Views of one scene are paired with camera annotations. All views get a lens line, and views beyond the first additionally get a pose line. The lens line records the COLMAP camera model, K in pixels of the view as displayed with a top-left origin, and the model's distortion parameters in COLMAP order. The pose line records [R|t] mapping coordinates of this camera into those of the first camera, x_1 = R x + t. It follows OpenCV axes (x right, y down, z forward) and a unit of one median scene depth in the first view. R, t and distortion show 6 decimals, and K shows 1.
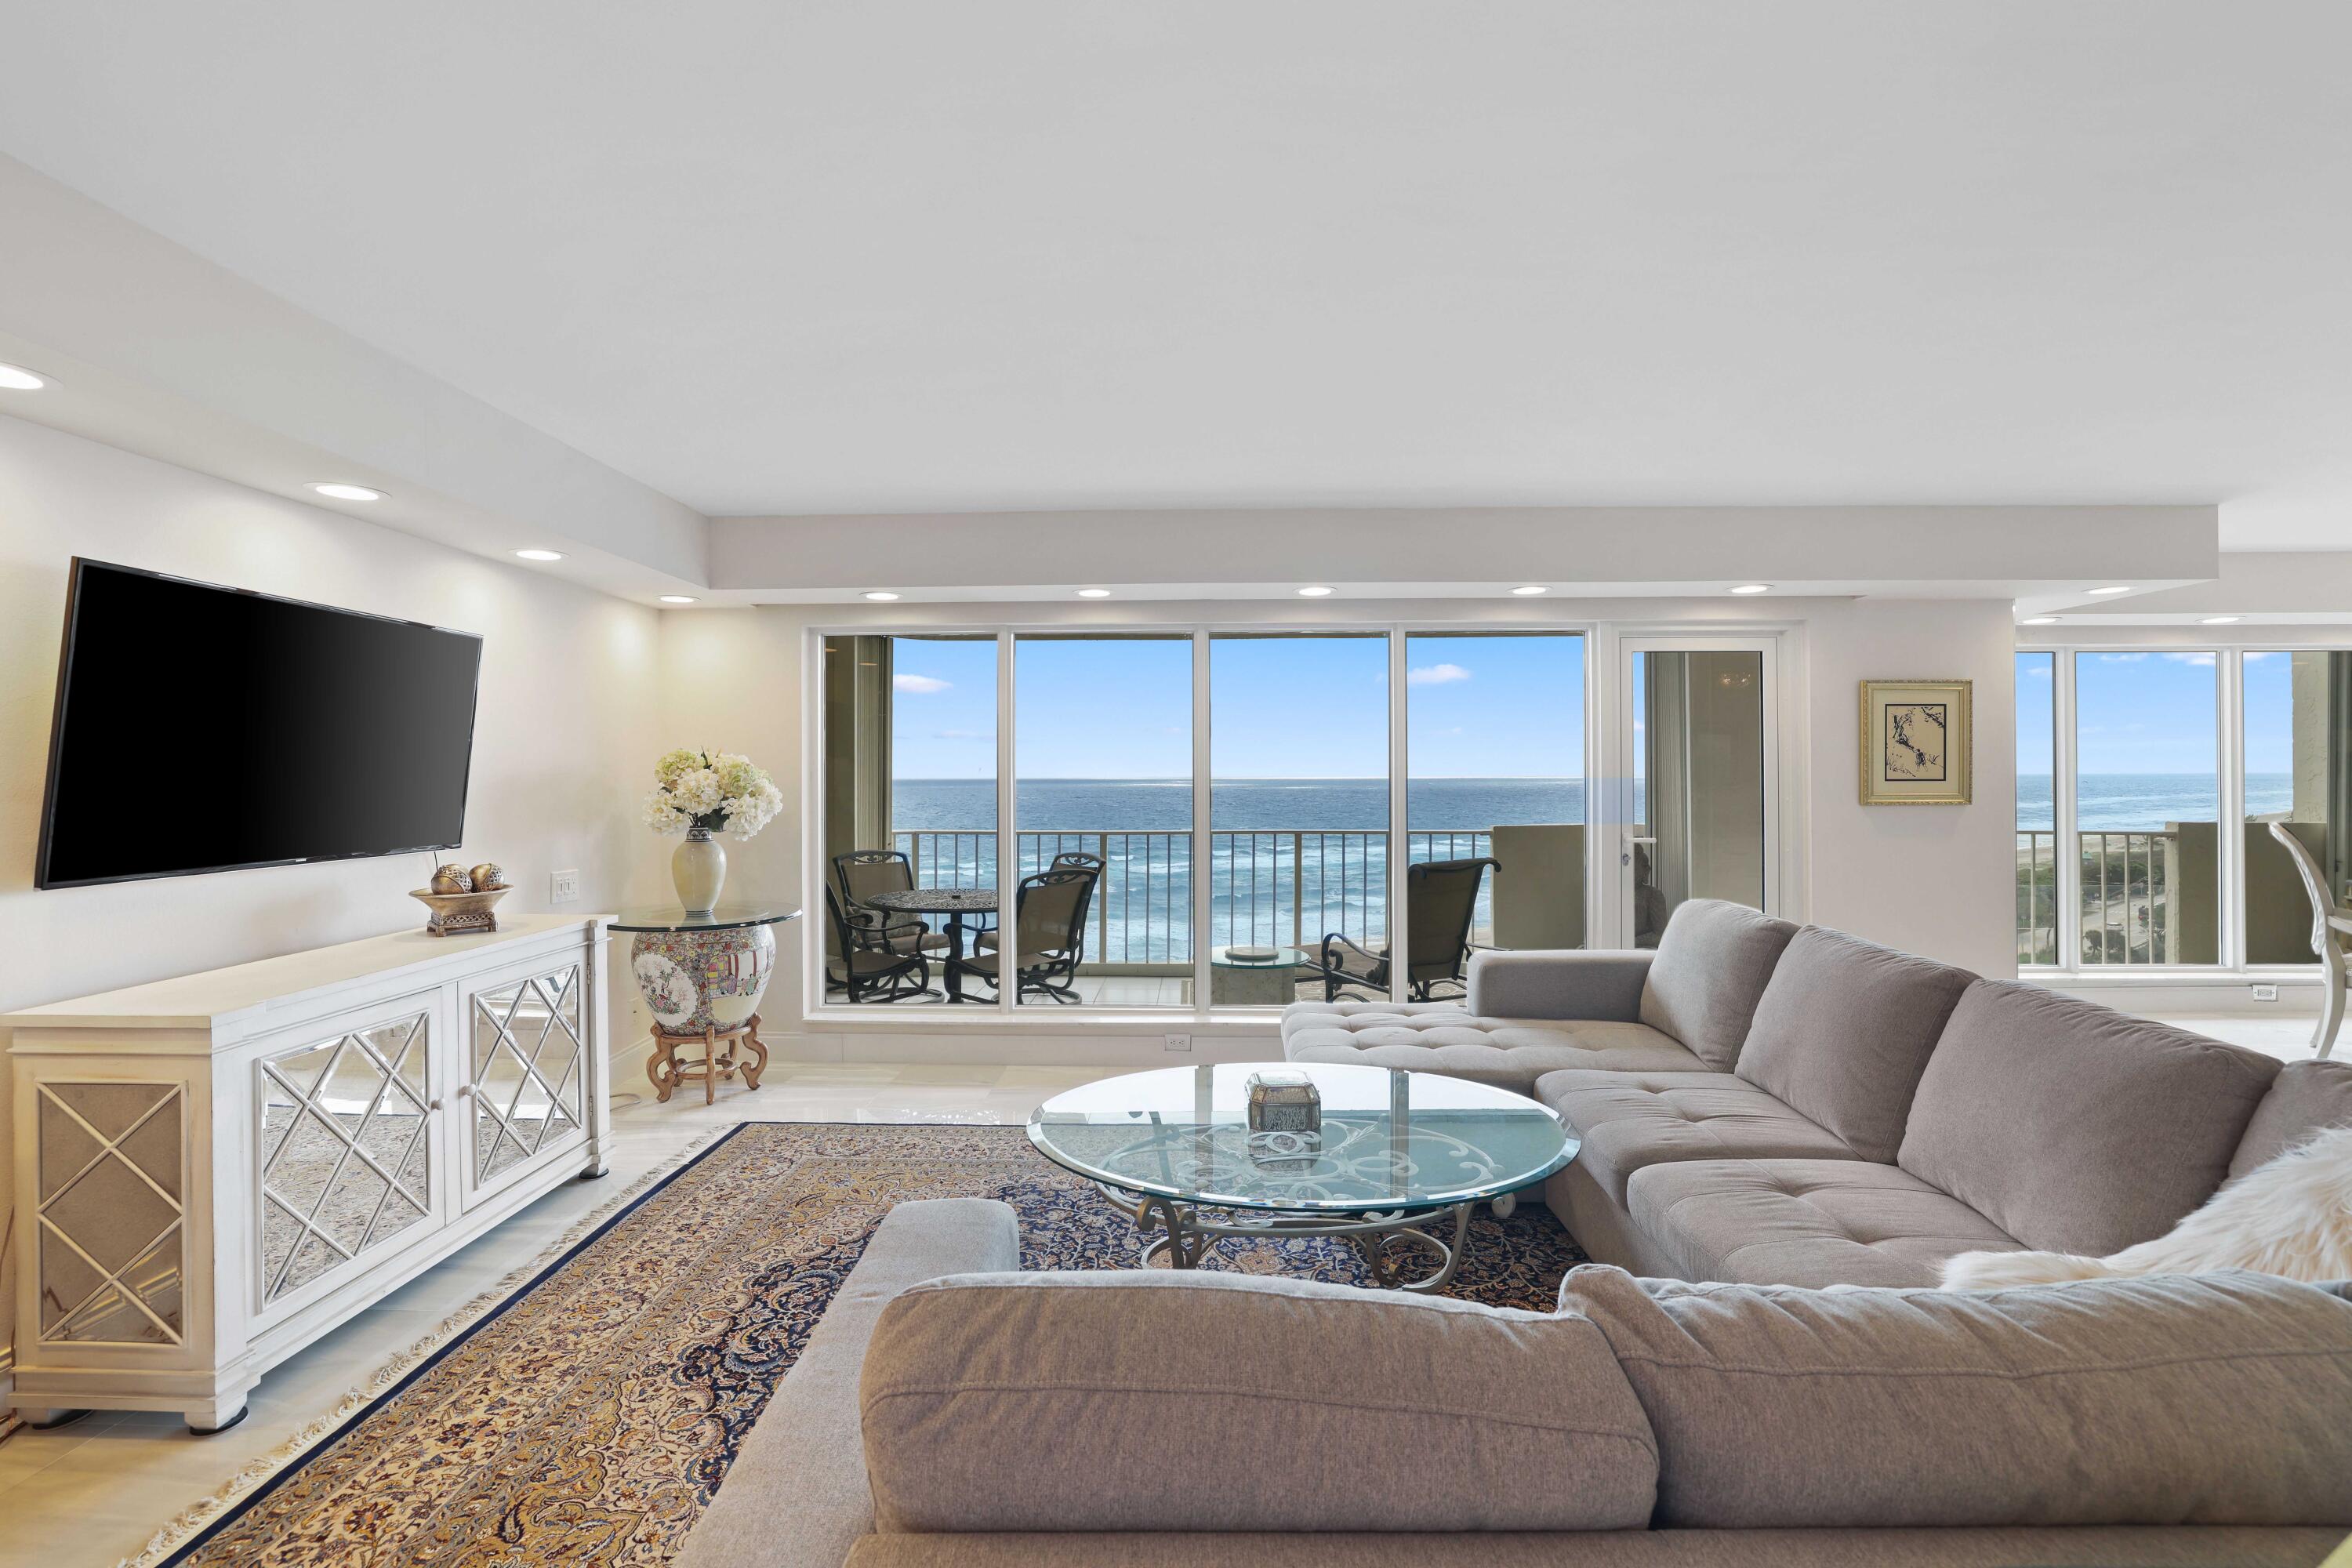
lens RADIAL K [[1012.4, 0, 1176.0], [0, 1012.4, 784.0], [0, 0, 1]] dist [-0.063249, 0.018753]
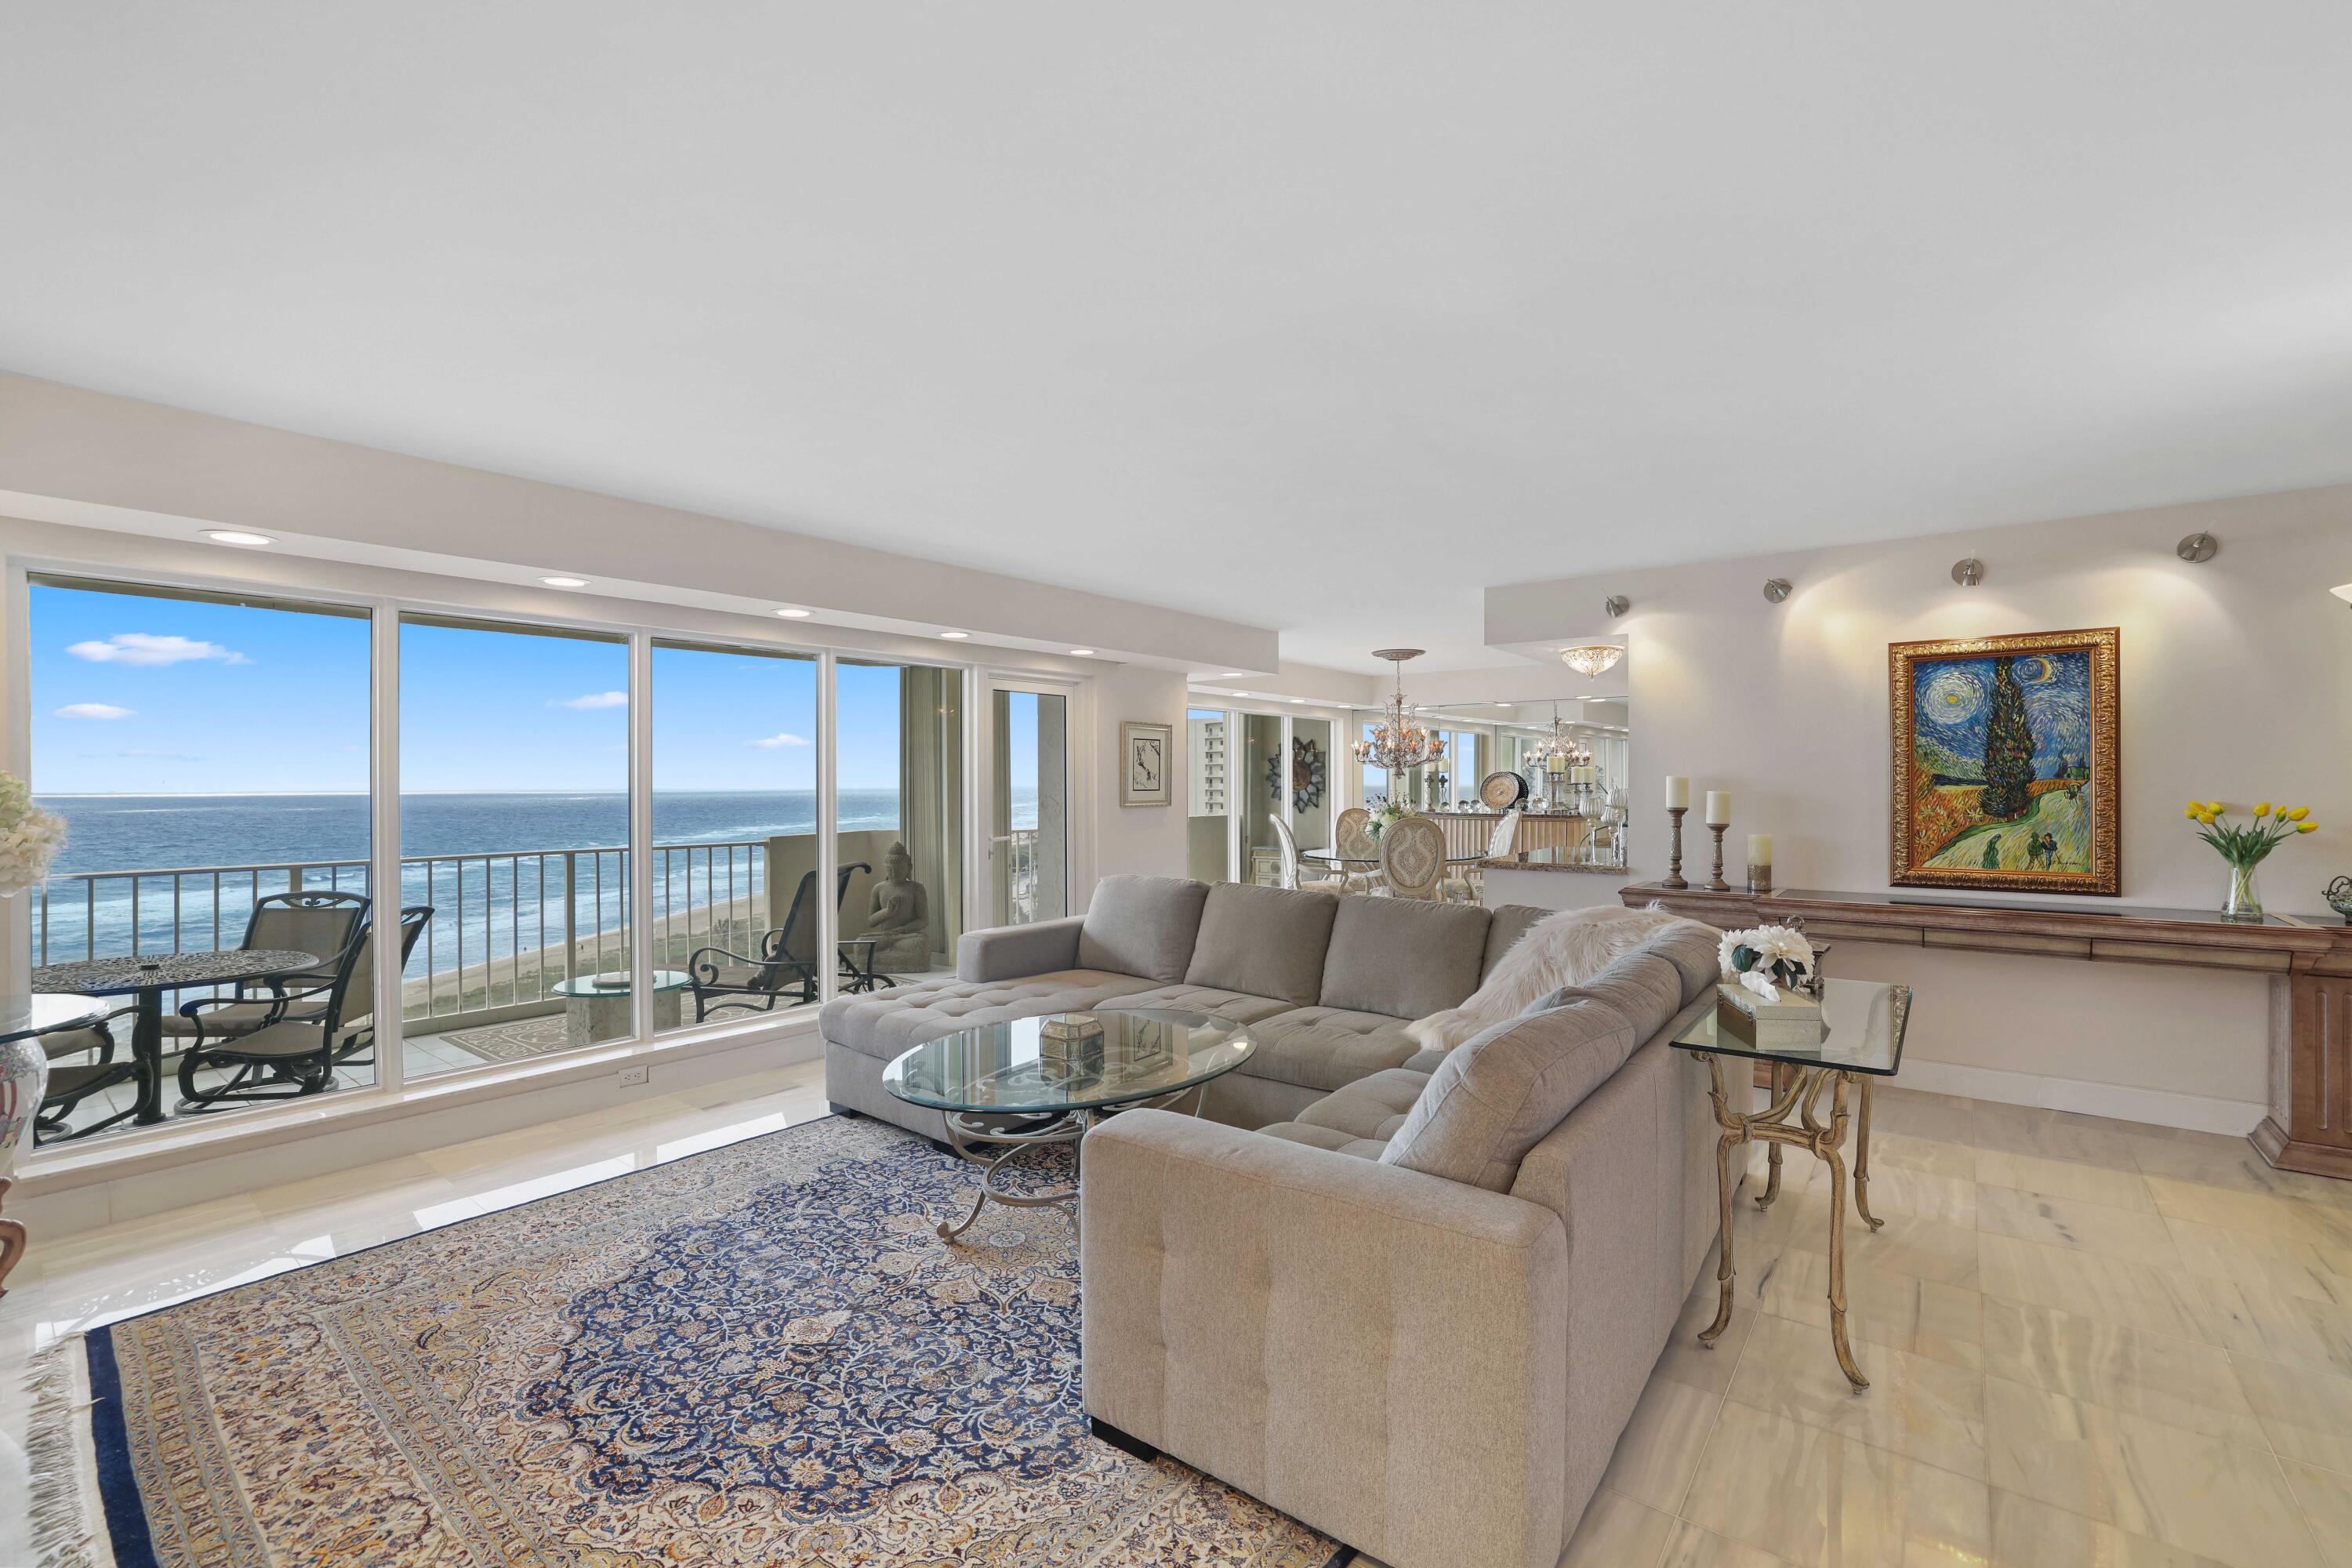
lens RADIAL K [[1012.4, 0, 1176.0], [0, 1012.4, 784.0], [0, 0, 1]] dist [-0.063249, 0.018753]
pose [[0.596577, -0.001168, 0.802555, -0.570701], [0.010484, 0.999925, -0.006337, -0.004145], [-0.802487, 0.012195, 0.596544, 0.065059]]
